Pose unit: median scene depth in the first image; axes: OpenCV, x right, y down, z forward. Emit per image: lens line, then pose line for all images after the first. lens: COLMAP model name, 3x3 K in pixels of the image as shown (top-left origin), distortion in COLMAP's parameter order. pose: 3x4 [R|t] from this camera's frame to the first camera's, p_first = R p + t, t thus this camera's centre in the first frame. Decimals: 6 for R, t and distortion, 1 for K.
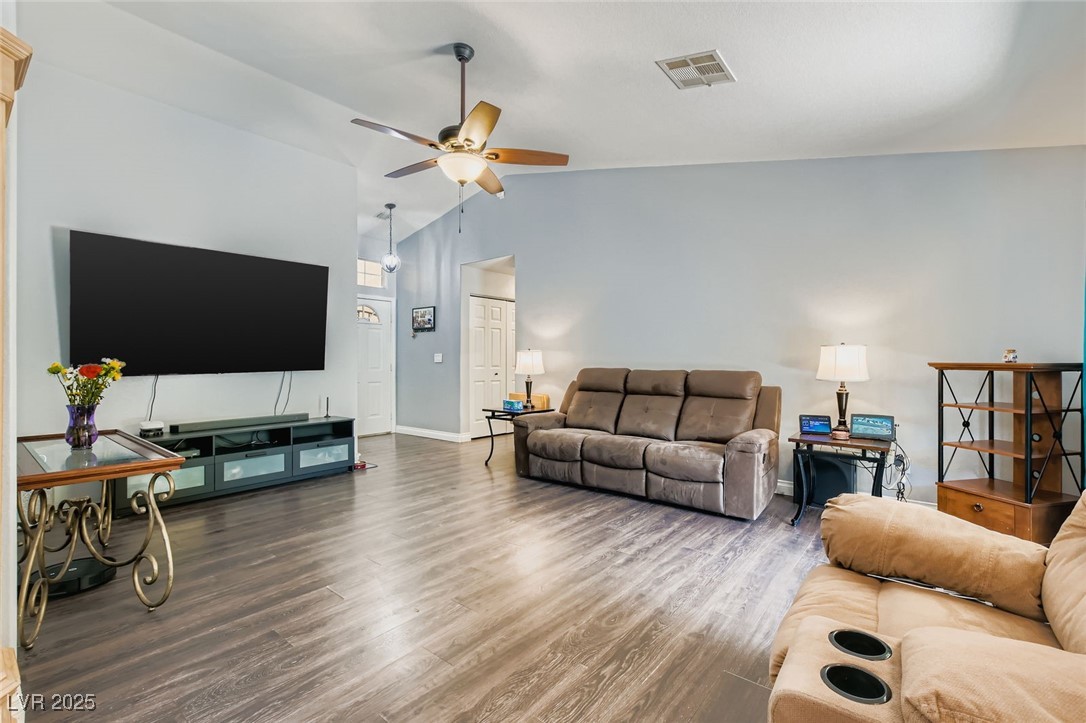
lens RADIAL K [[476.8, 0, 546.4], [0, 476.8, 363.4], [0, 0, 1]] dist [0.000990, 0.000096]
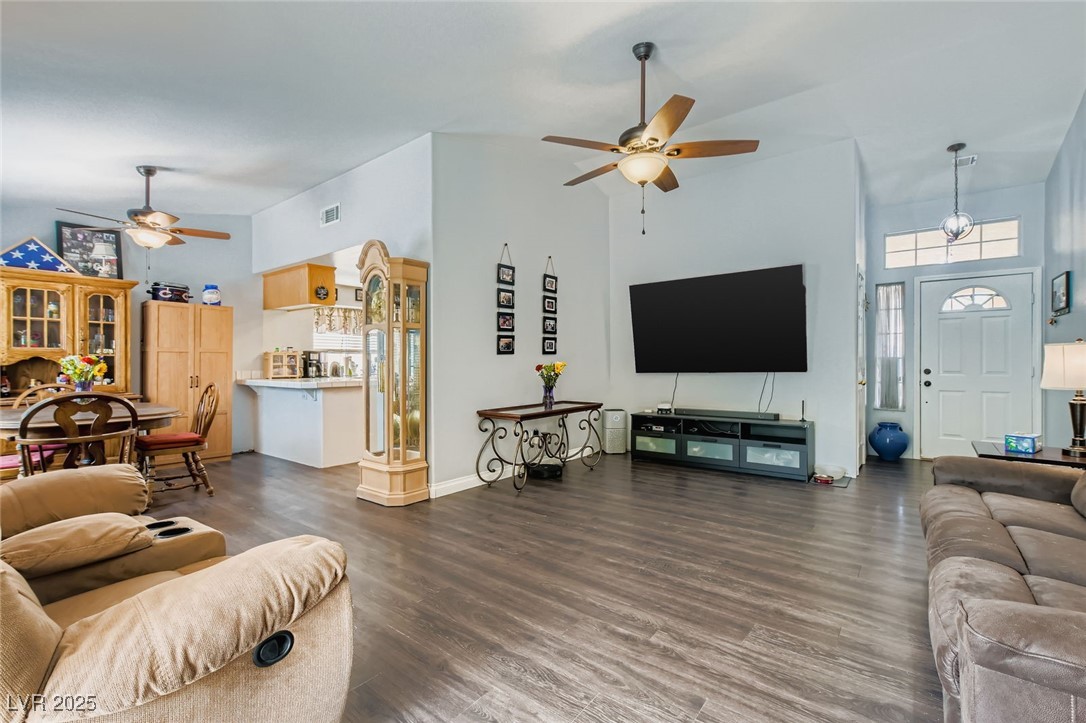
lens RADIAL K [[477.1, 0, 550.9], [0, 477.1, 364.1], [0, 0, 1]] dist [0.002761, 0.000010]
pose [[0.022462, 0.002750, -0.999744, 0.517602], [-0.002221, 0.999994, 0.002701, -0.003701], [0.999745, 0.002159, 0.022468, 0.498880]]
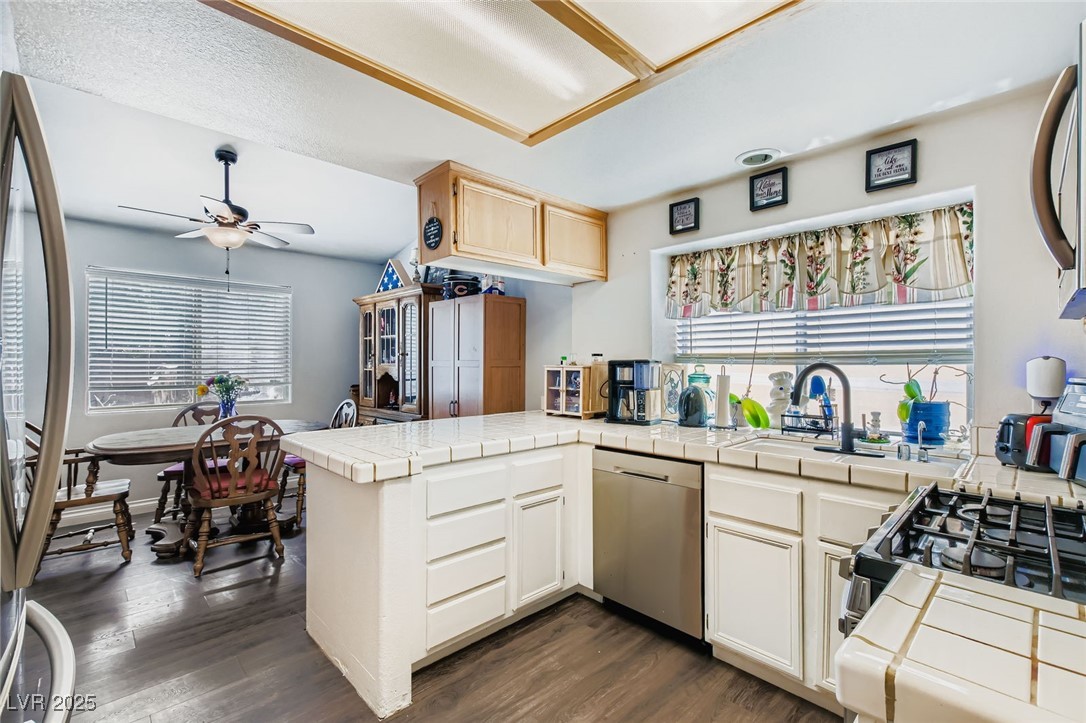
lens RADIAL K [[473.2, 0, 545.1], [0, 473.2, 361.2], [0, 0, 1]] dist [0.000866, -0.000485]
pose [[-0.992391, -0.000160, 0.123126, -0.881381], [0.000152, 0.999997, 0.002521, -0.038603], [-0.123126, 0.002520, -0.992388, 0.452986]]
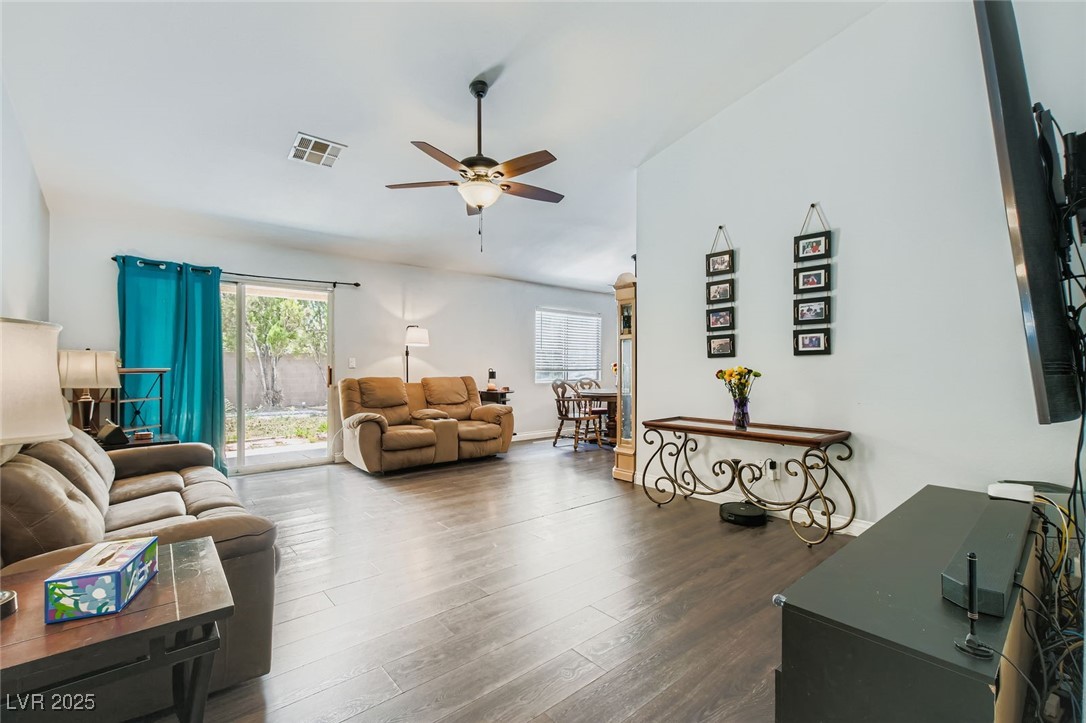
lens RADIAL K [[476.8, 0, 546.4], [0, 476.8, 363.4], [0, 0, 1]] dist [0.000990, 0.000096]
pose [[-0.982155, -0.003129, 0.188050, -0.334664], [-0.003305, 0.999994, -0.000625, -0.009479], [-0.188047, -0.001235, -0.982159, 1.306907]]
